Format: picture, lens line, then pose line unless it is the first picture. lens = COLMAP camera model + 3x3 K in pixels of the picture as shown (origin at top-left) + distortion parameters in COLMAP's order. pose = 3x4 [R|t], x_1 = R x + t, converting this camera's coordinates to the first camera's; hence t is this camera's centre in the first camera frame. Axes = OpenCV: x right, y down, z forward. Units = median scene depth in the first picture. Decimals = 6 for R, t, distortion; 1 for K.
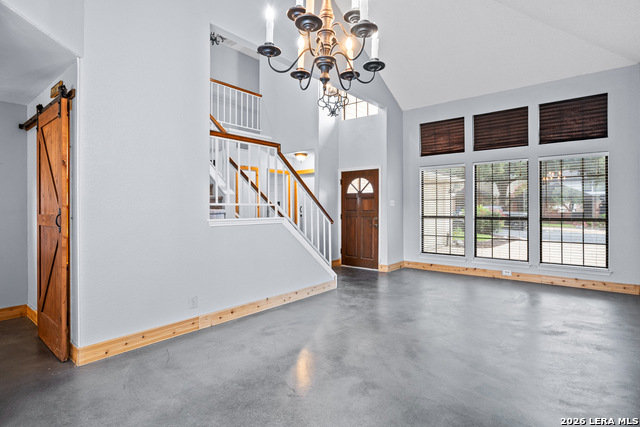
lens RADIAL K [[333.8, 0, 318.8], [0, 333.8, 206.5], [0, 0, 1]] dist [-0.003081, -0.000159]
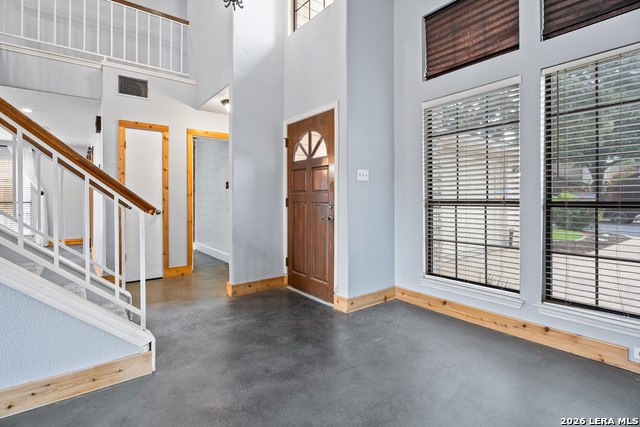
lens RADIAL K [[313.4, 0, 318.2], [0, 313.4, 199.0], [0, 0, 1]] dist [0.000993, -0.000253]
pose [[0.976261, -0.002132, -0.216587, 0.251610], [0.002926, 0.999990, 0.003345, 0.024191], [0.216578, -0.003899, 0.976258, 0.509831]]
